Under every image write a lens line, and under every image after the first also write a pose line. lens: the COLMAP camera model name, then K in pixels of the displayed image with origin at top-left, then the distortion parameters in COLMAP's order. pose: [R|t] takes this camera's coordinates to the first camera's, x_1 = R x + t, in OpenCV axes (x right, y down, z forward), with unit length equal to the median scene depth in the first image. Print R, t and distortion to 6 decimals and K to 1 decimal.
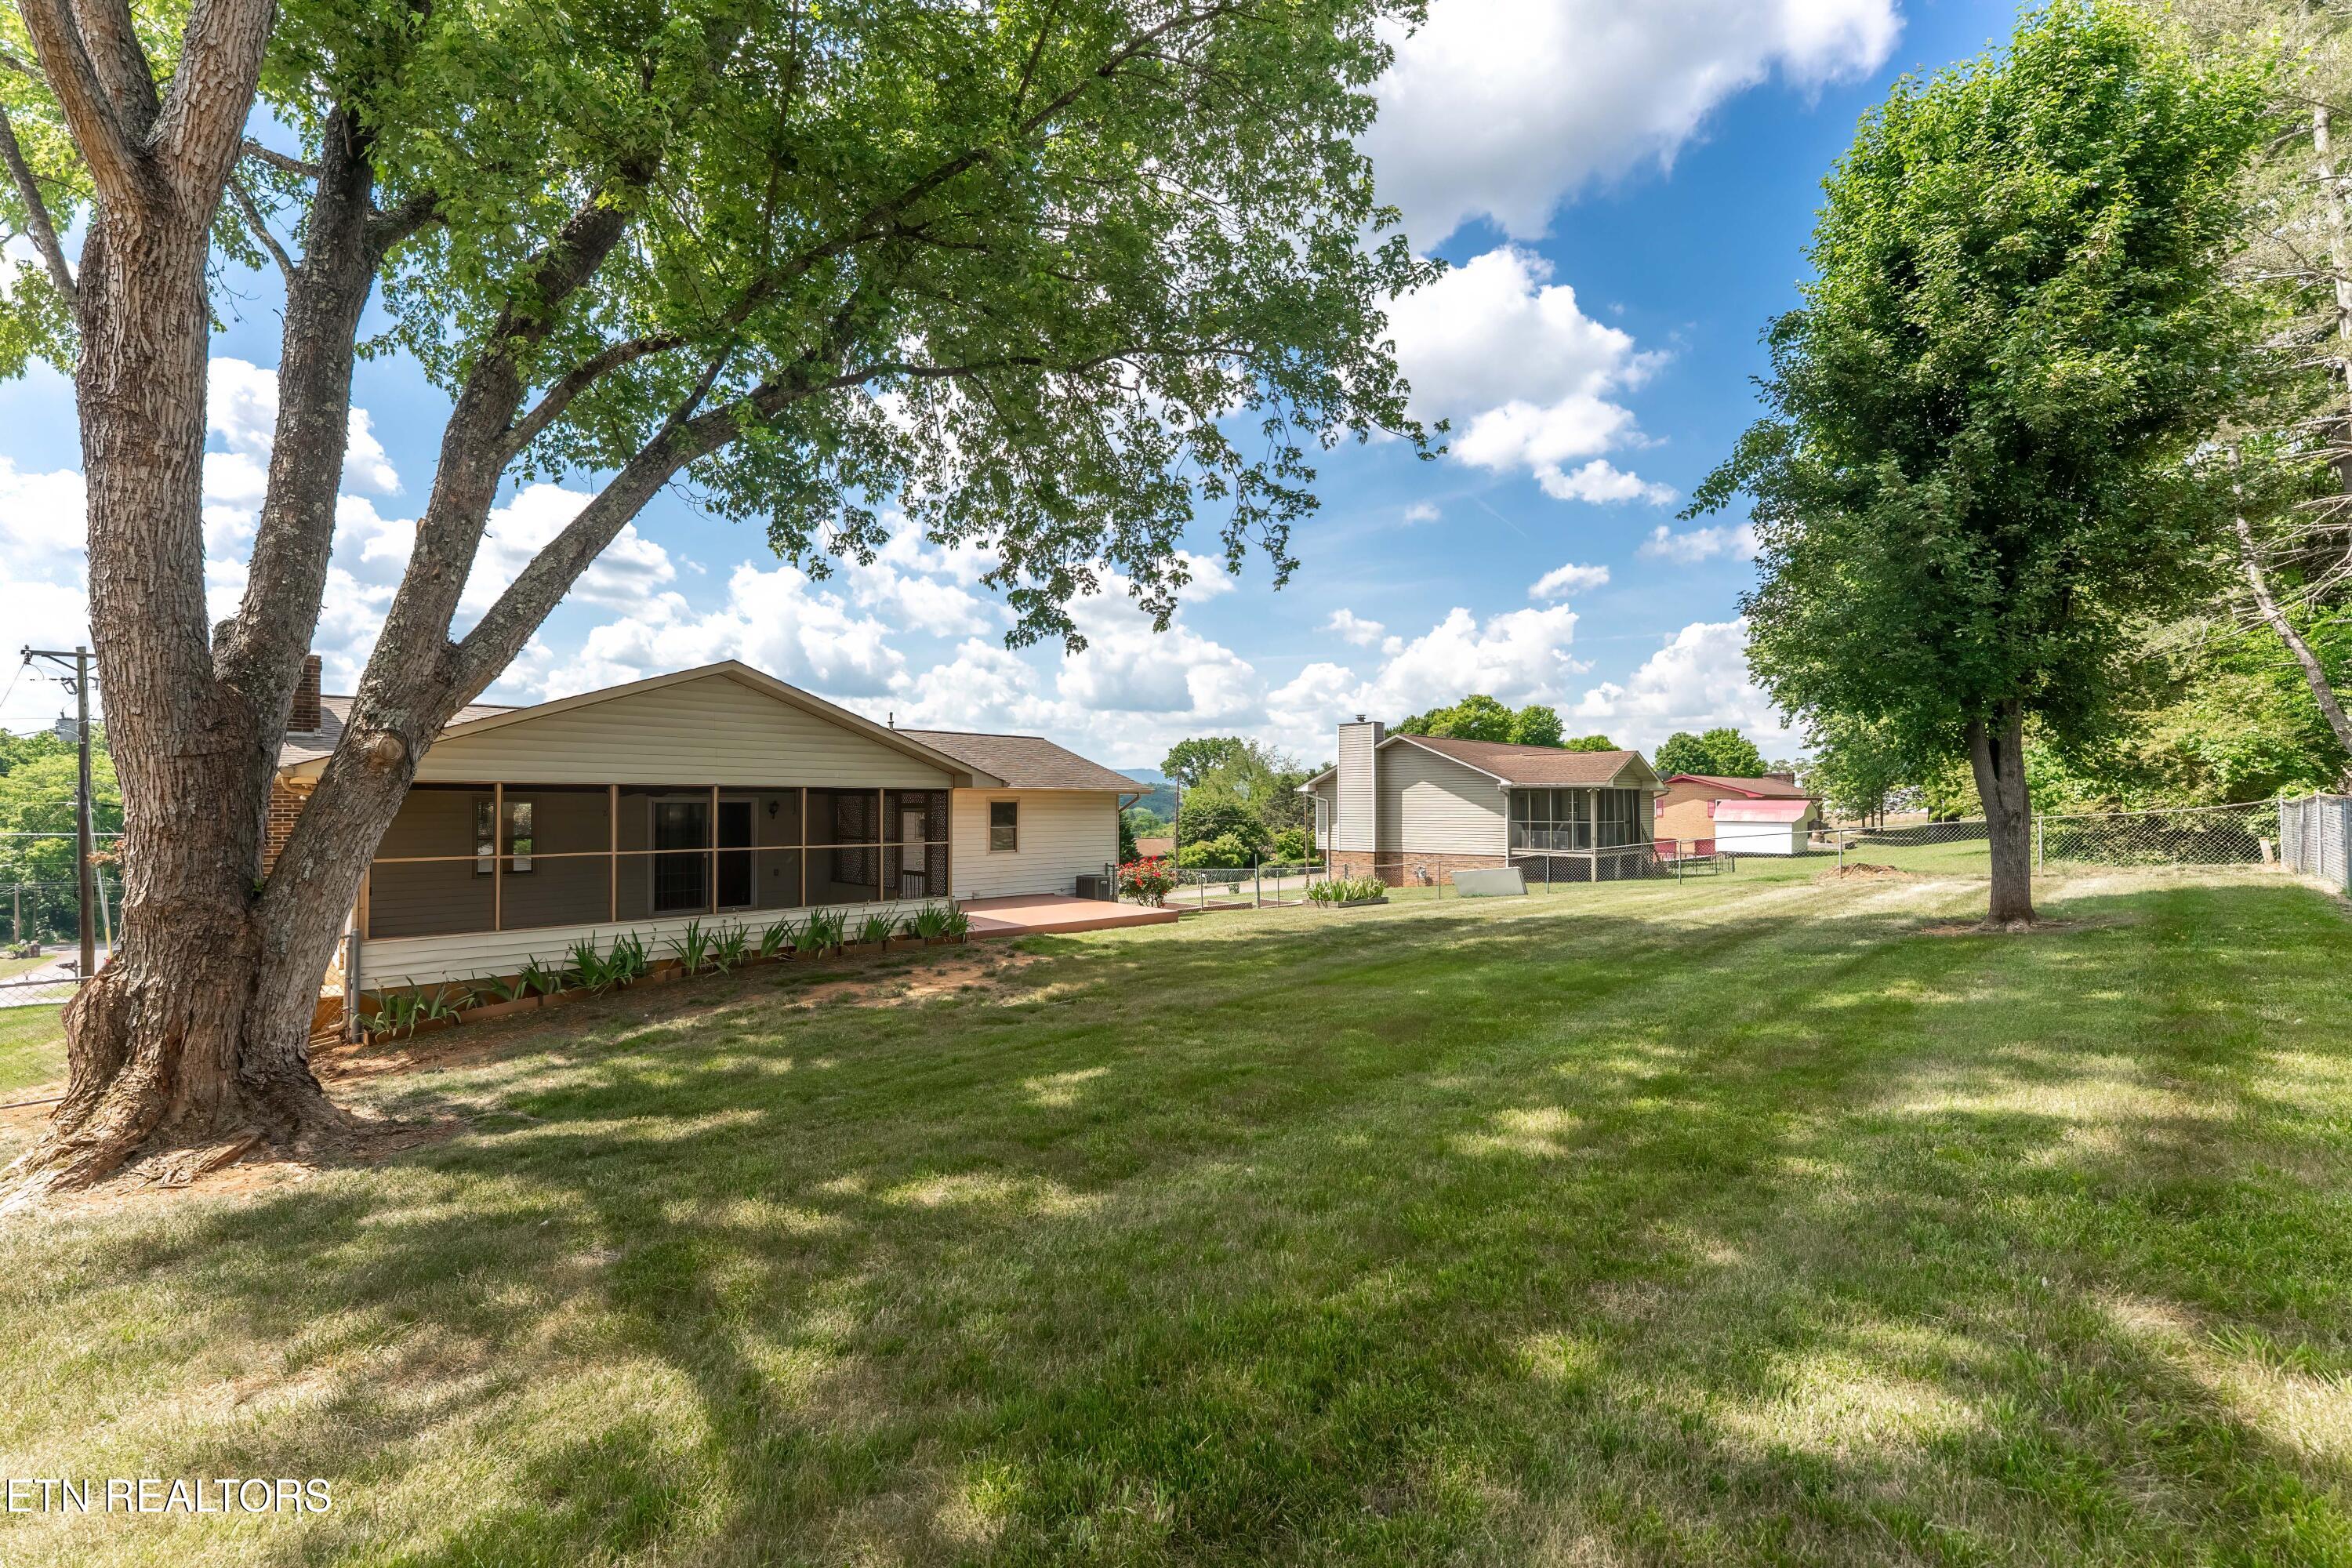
lens RADIAL K [[988.5, 0, 1175.7], [0, 988.5, 798.4], [0, 0, 1]] dist [0.017234, -0.012557]
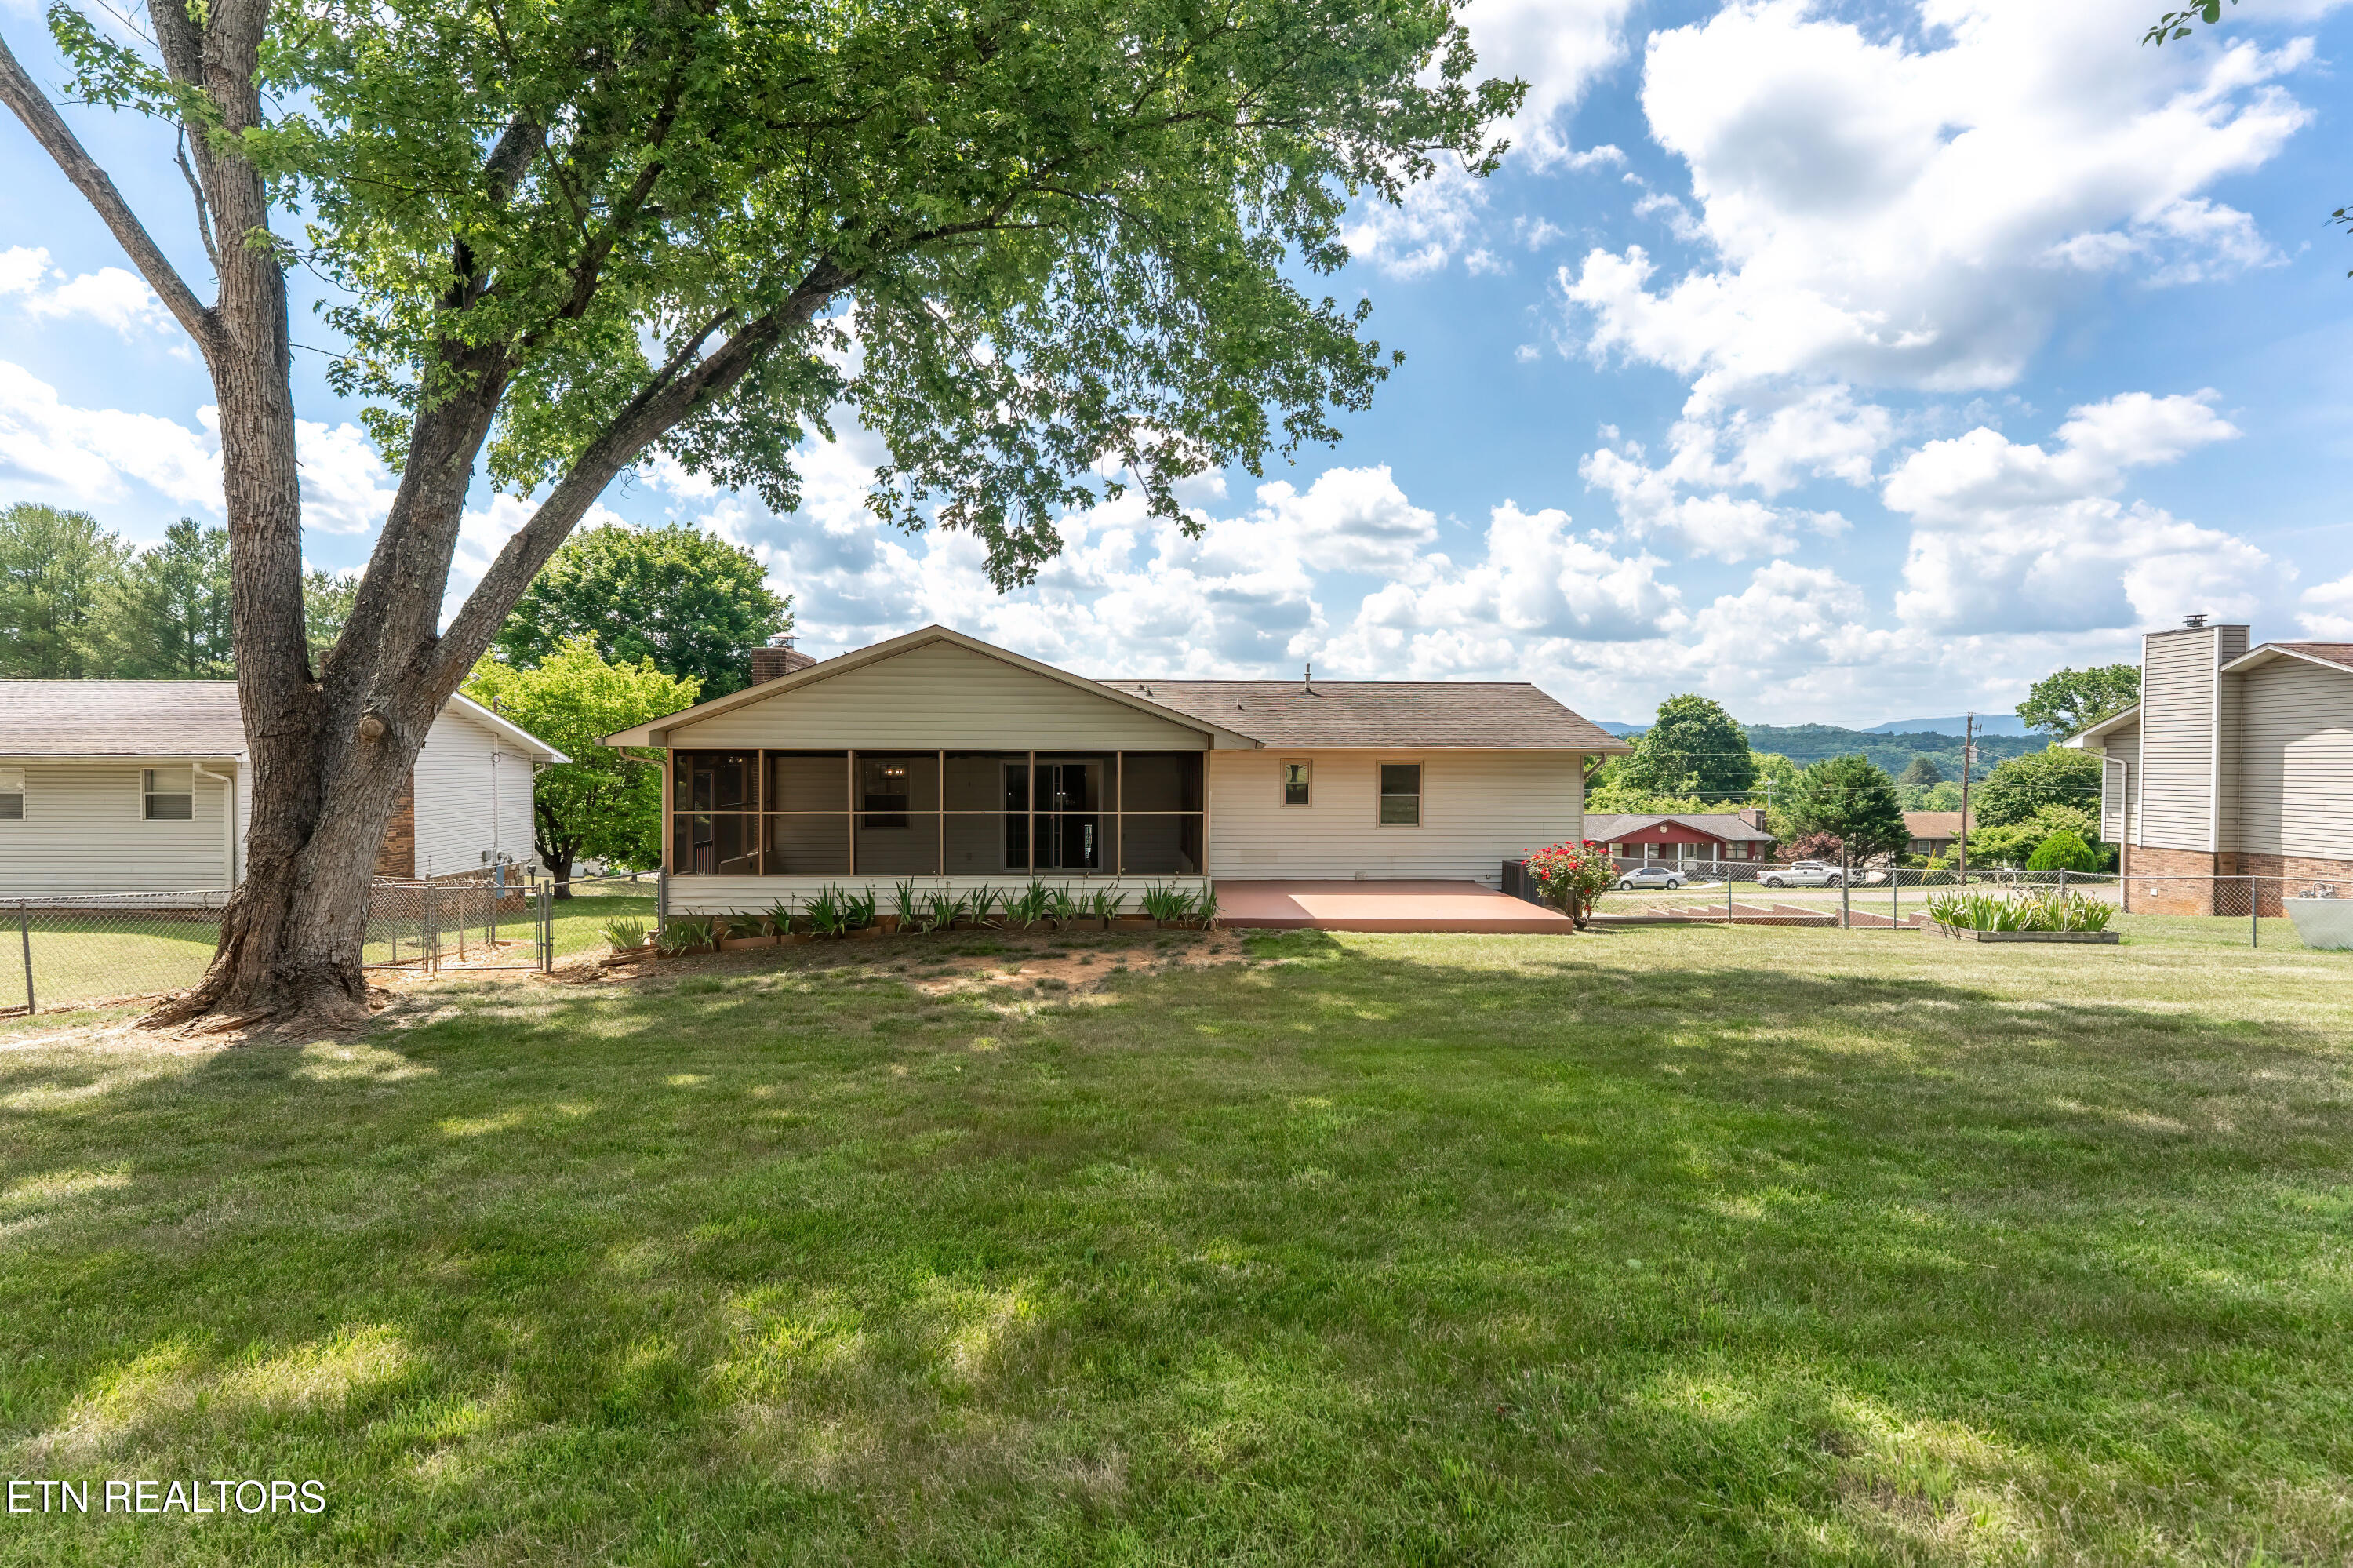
lens RADIAL K [[1057.2, 0, 1143.4], [0, 1057.2, 791.3], [0, 0, 1]] dist [0.000960, 0.000373]
pose [[0.737912, 0.020984, -0.674571, 0.208677], [0.001239, 0.999473, 0.032447, -0.002791], [0.674896, -0.024779, 0.737497, 0.165213]]
